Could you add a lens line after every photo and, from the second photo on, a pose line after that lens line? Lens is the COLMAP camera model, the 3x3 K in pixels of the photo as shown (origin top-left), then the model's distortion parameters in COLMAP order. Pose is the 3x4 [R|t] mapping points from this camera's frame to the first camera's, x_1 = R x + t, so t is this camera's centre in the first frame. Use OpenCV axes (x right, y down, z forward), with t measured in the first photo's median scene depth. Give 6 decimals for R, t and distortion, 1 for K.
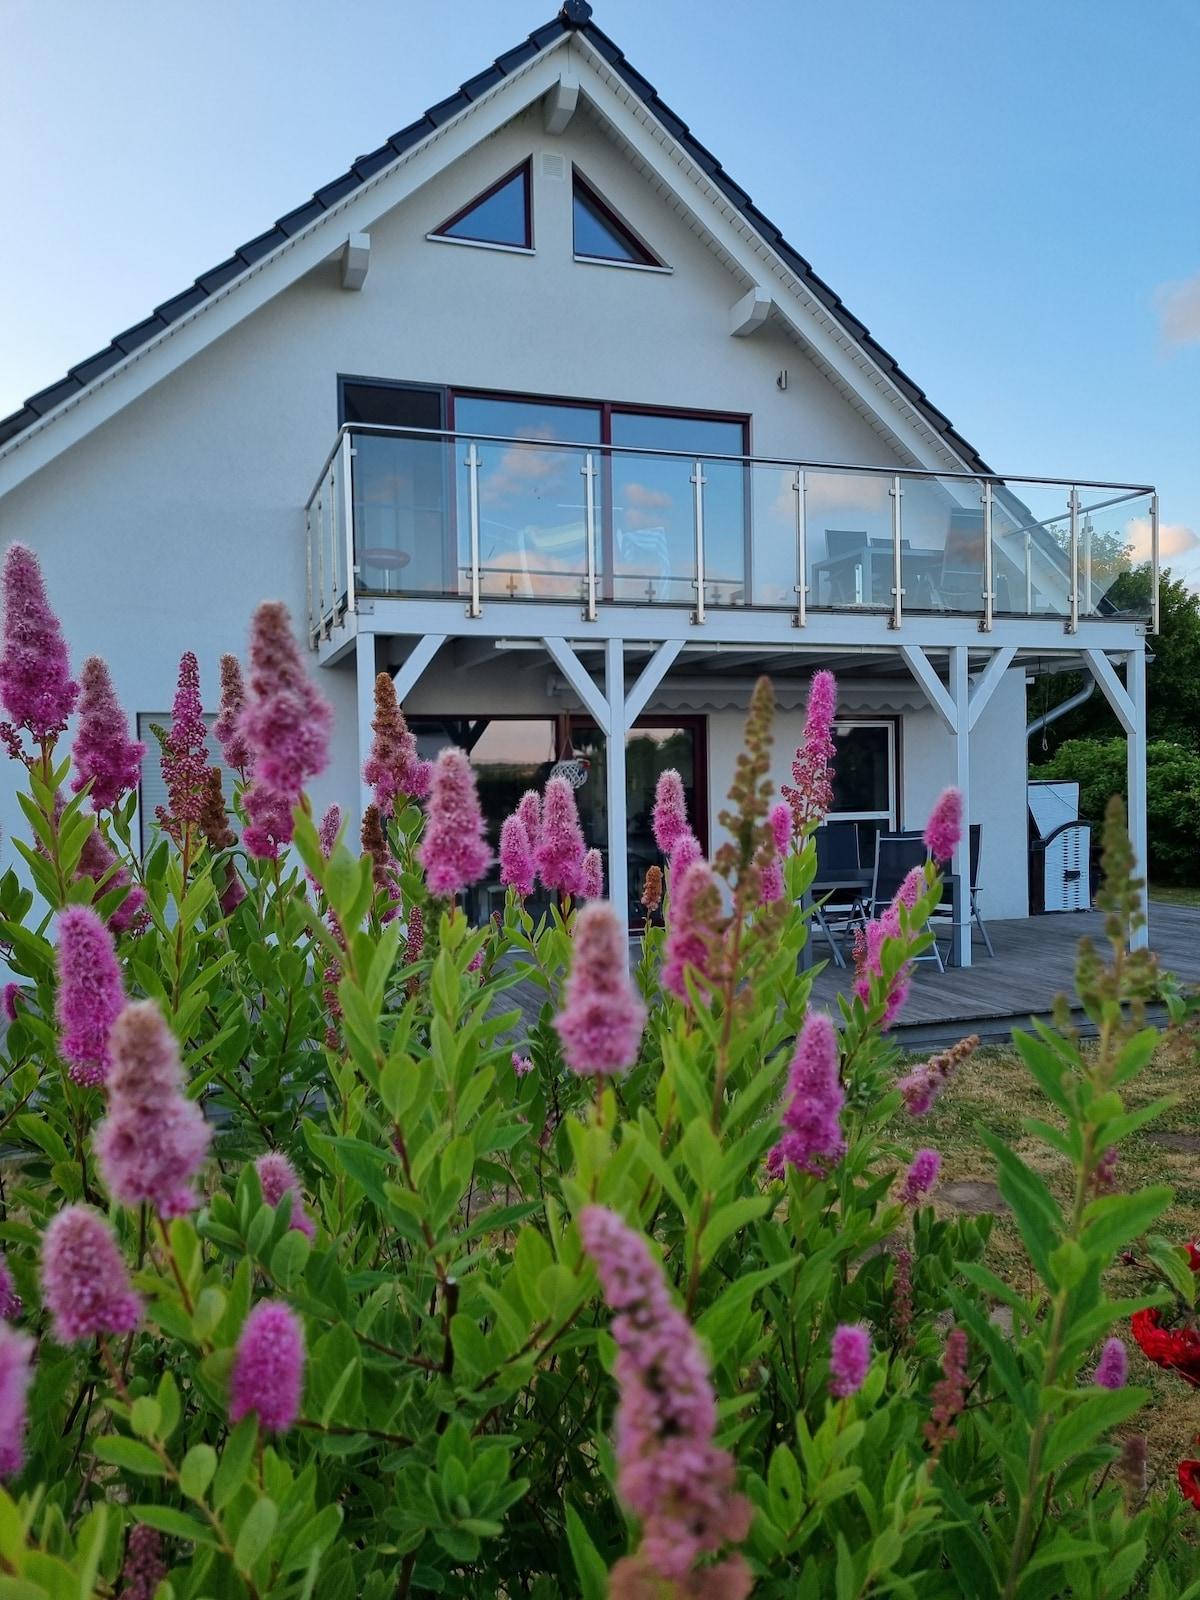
lens RADIAL K [[1255.5, 0, 600.0], [0, 1255.5, 800.0], [0, 0, 1]] dist [0.185933, 0.000677]
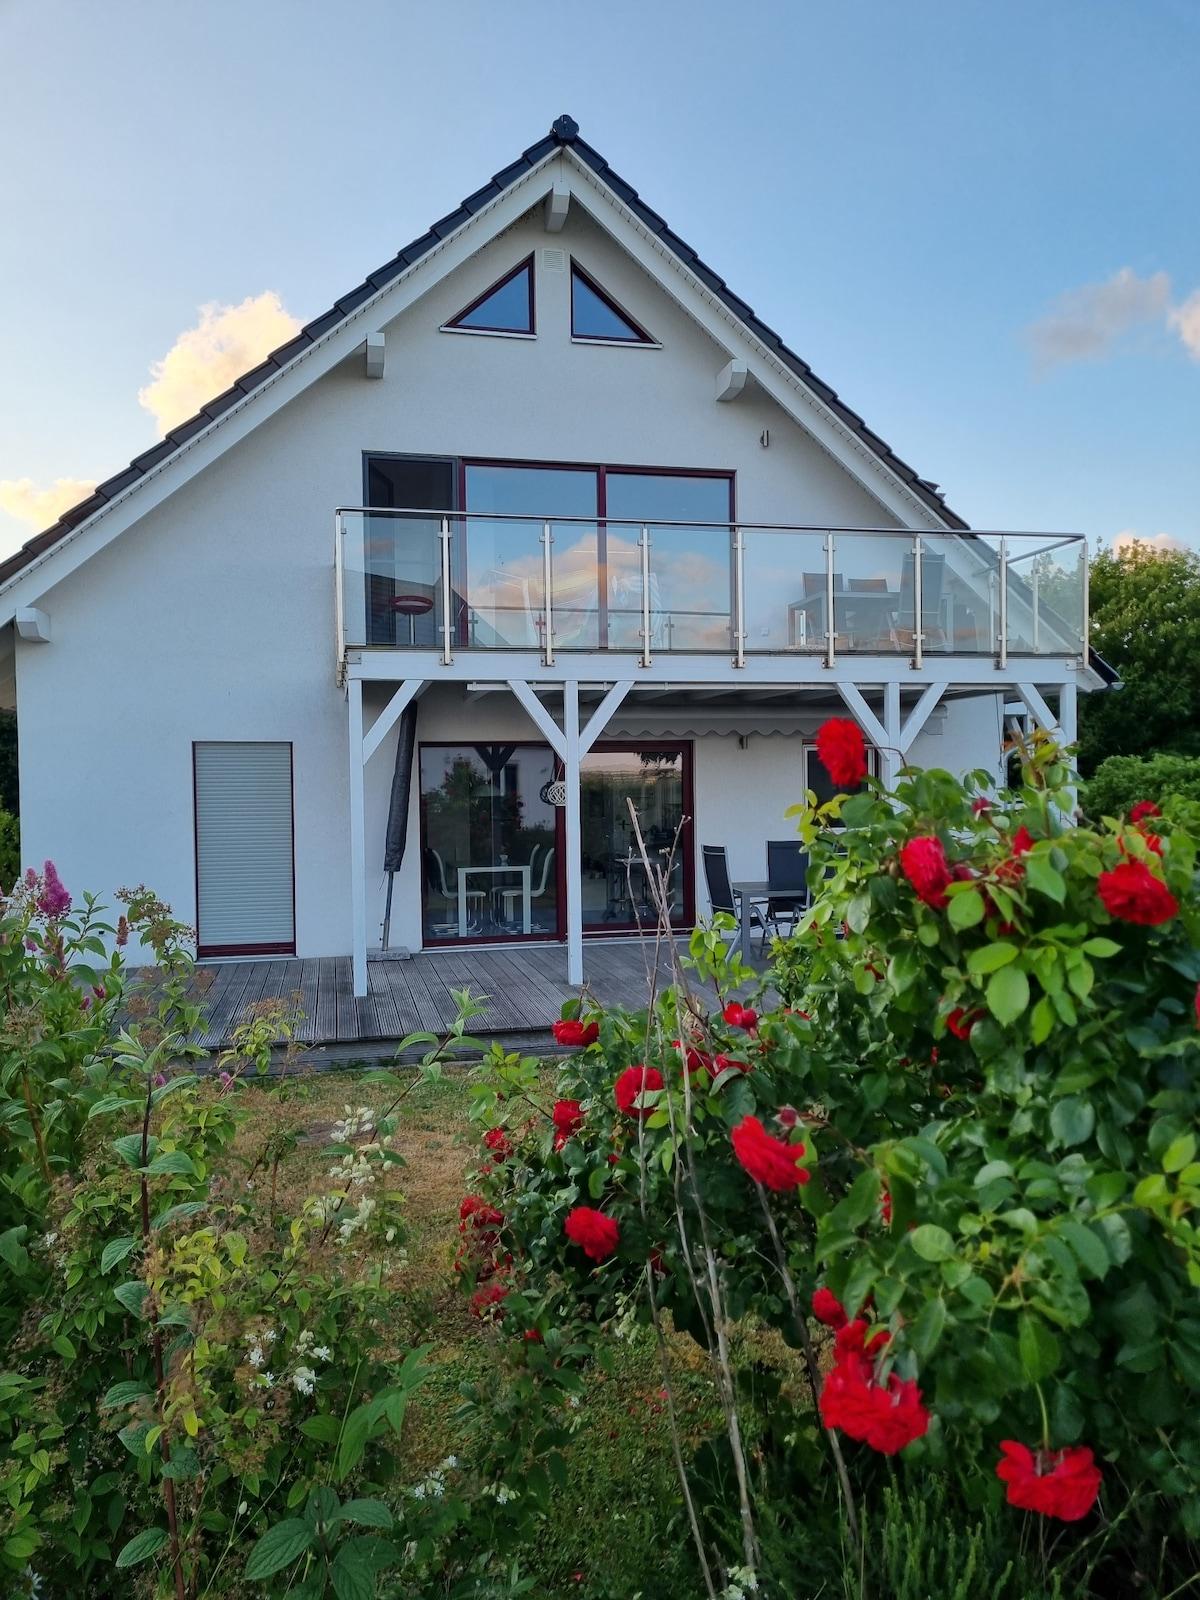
lens RADIAL K [[1272.9, 0, 600.0], [0, 1272.9, 800.0], [0, 0, 1]] dist [0.289870, 0.000330]
pose [[0.993195, 0.004890, -0.116364, 0.148707], [-0.005430, 0.999976, -0.004326, -0.009605], [0.116340, 0.004928, 0.993197, -0.151937]]
